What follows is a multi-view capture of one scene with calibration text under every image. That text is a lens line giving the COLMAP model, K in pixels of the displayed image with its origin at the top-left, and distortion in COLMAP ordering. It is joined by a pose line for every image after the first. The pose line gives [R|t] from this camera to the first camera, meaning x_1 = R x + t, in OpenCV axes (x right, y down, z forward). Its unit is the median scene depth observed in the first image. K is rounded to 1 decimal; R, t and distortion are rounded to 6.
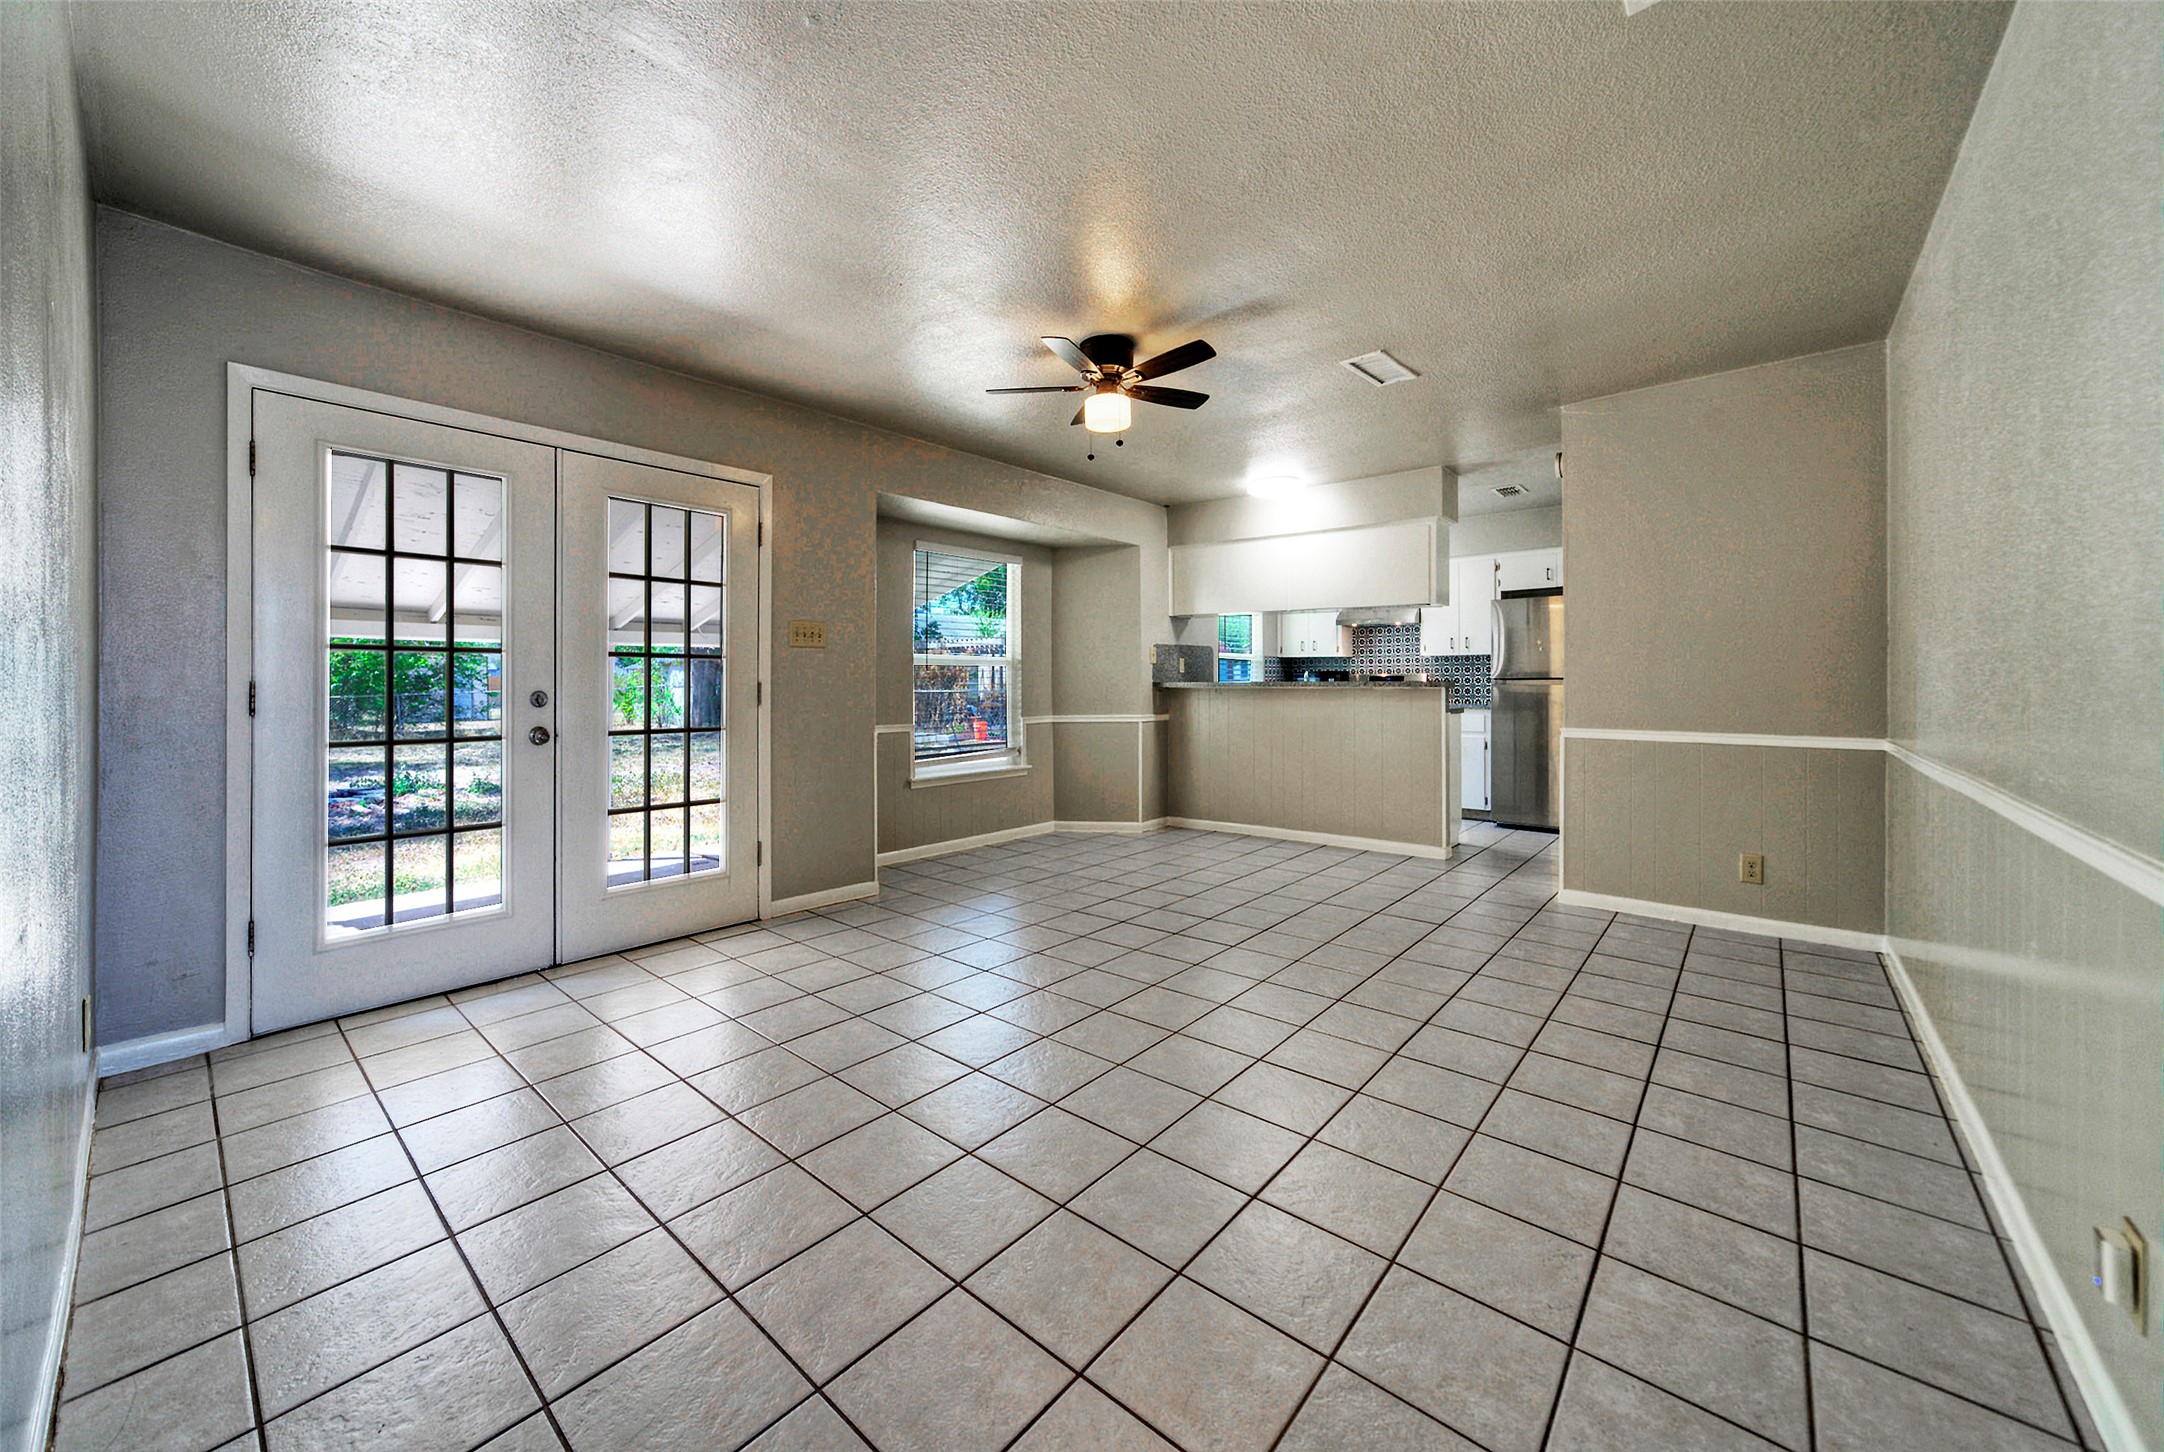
lens RADIAL K [[801.1, 0, 1066.3], [0, 801.1, 678.9], [0, 0, 1]] dist [-0.007539, 0.000430]
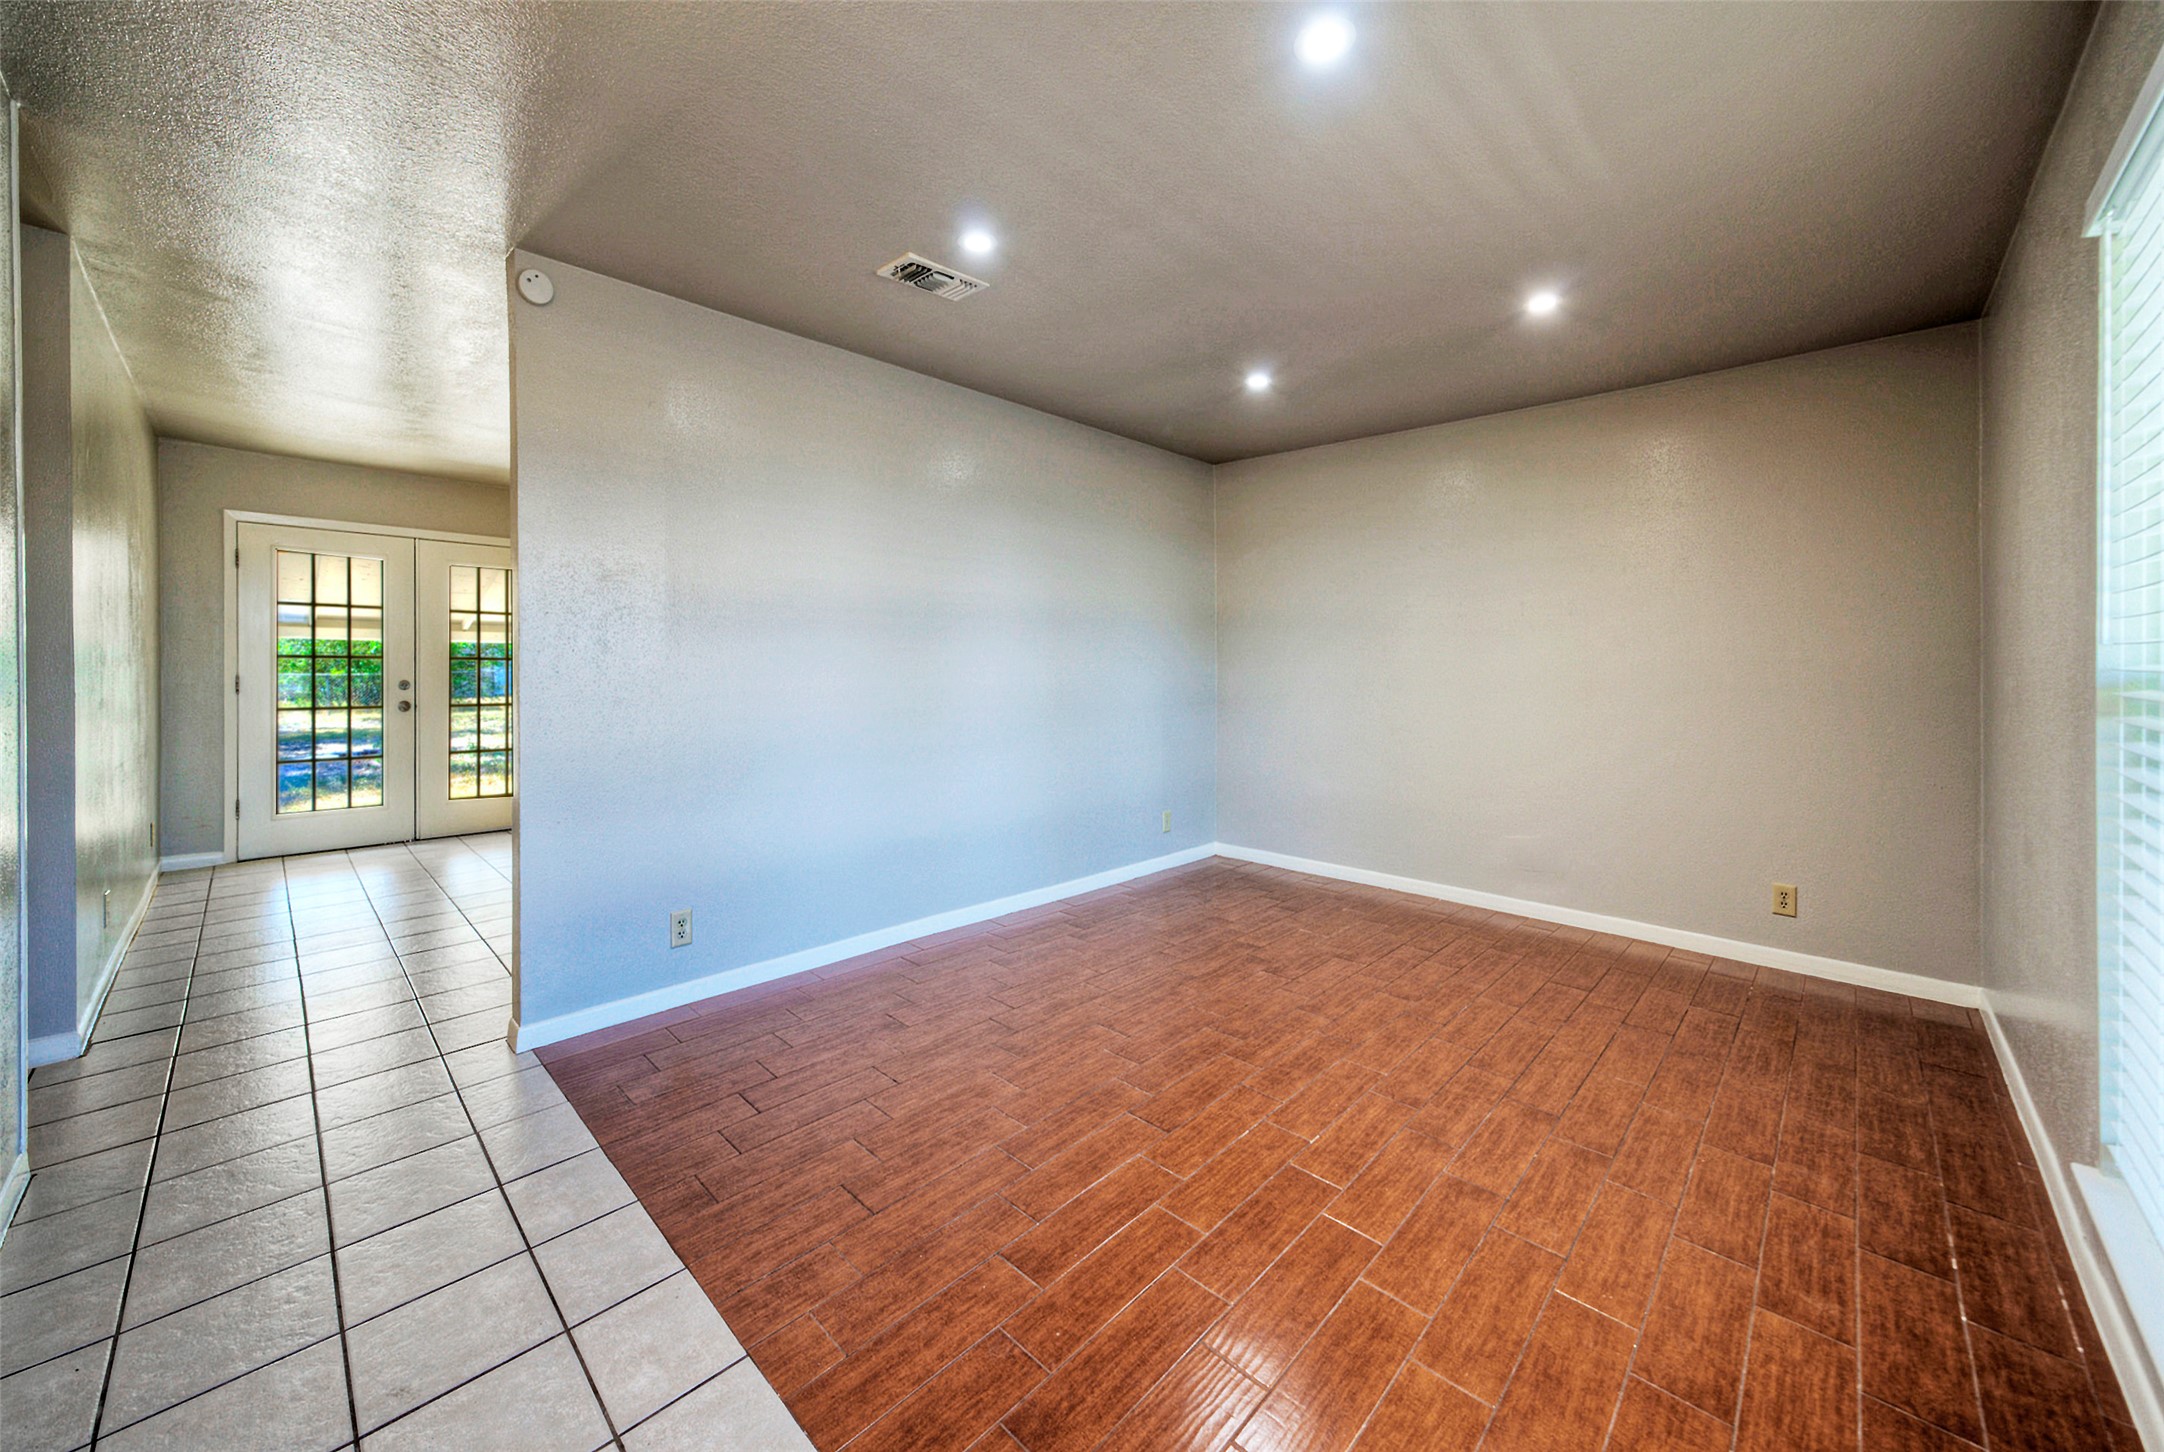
lens RADIAL K [[801.1, 0, 1058.6], [0, 801.1, 670.3], [0, 0, 1]] dist [-0.007539, 0.000430]
pose [[0.998028, 0.011111, -0.061785, 0.414515], [-0.010229, 0.999841, 0.014573, -0.022164], [0.061937, -0.013912, 0.997983, -0.305683]]
